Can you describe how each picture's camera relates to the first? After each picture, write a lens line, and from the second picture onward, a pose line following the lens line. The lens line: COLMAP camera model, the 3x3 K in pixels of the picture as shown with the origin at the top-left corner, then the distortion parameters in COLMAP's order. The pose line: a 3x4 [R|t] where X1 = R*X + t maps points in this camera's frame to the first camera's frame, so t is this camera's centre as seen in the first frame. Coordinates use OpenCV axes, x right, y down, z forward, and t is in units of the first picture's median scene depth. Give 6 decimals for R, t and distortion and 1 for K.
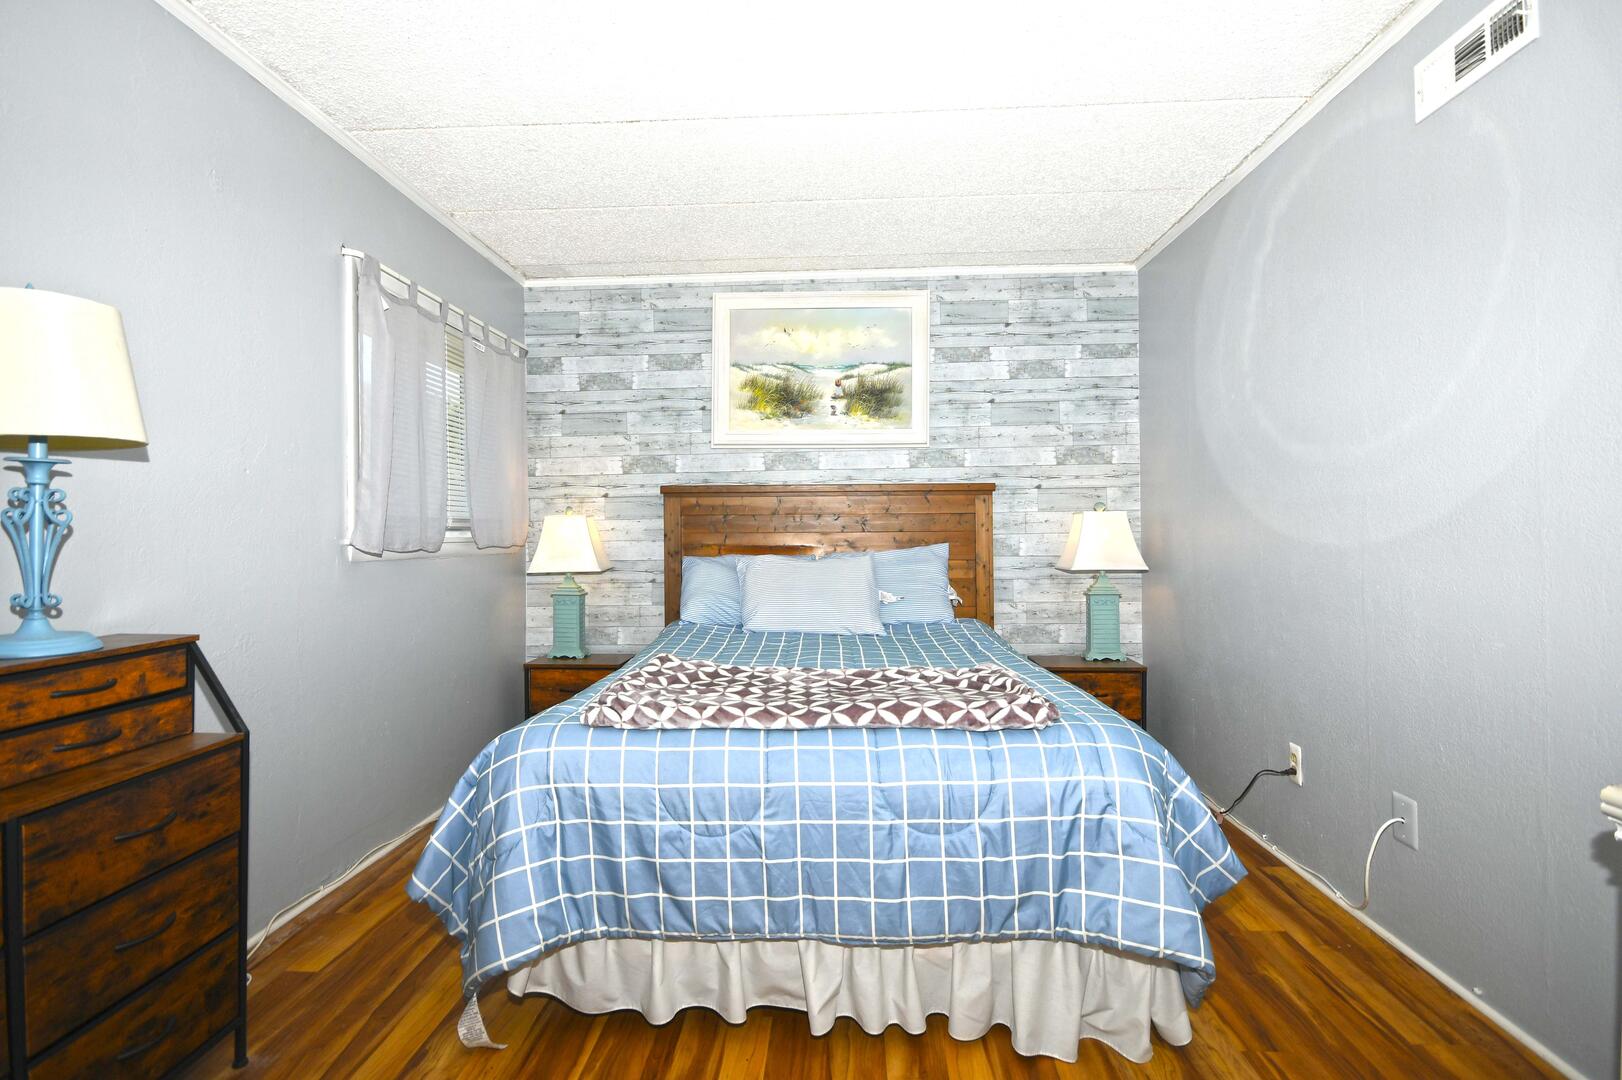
lens RADIAL K [[761.8, 0, 812.4], [0, 761.8, 533.4], [0, 0, 1]] dist [0.010156, -0.006692]
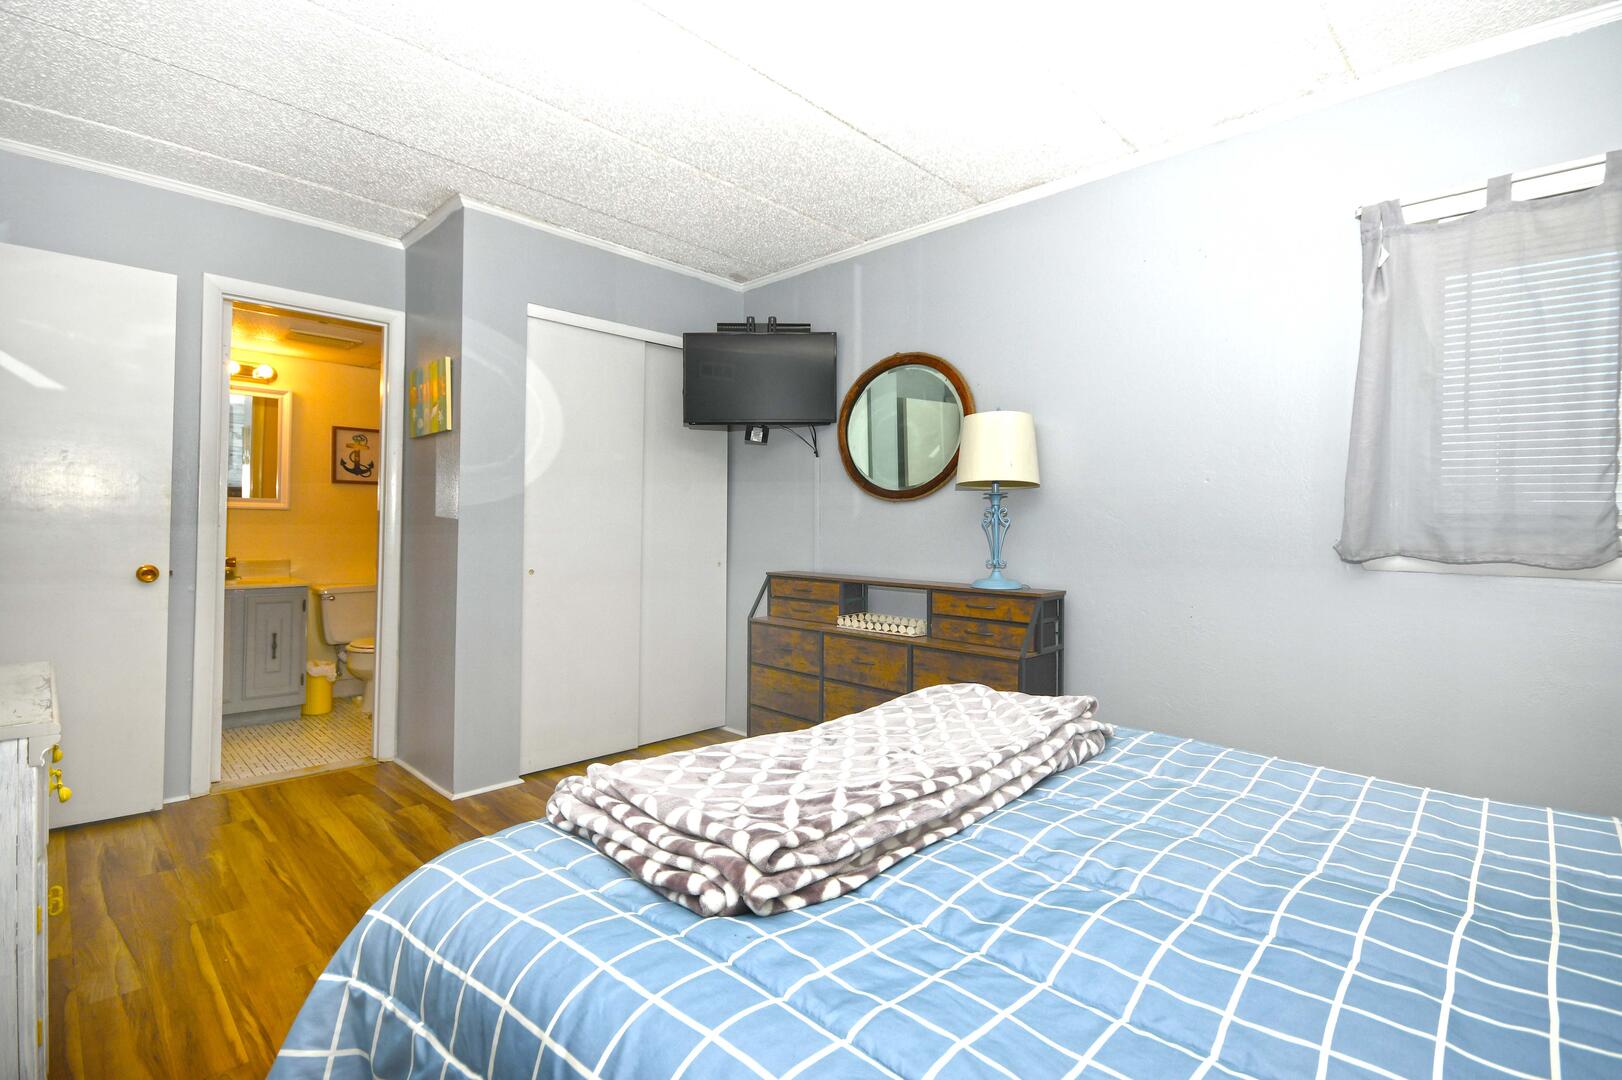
lens RADIAL K [[761.8, 0, 811.8], [0, 761.8, 529.2], [0, 0, 1]] dist [0.010156, -0.006692]
pose [[-0.673744, -0.000116, -0.738965, 0.793744], [-0.010086, 0.999908, 0.009038, -0.014390], [0.738896, 0.013542, -0.673683, 1.942550]]
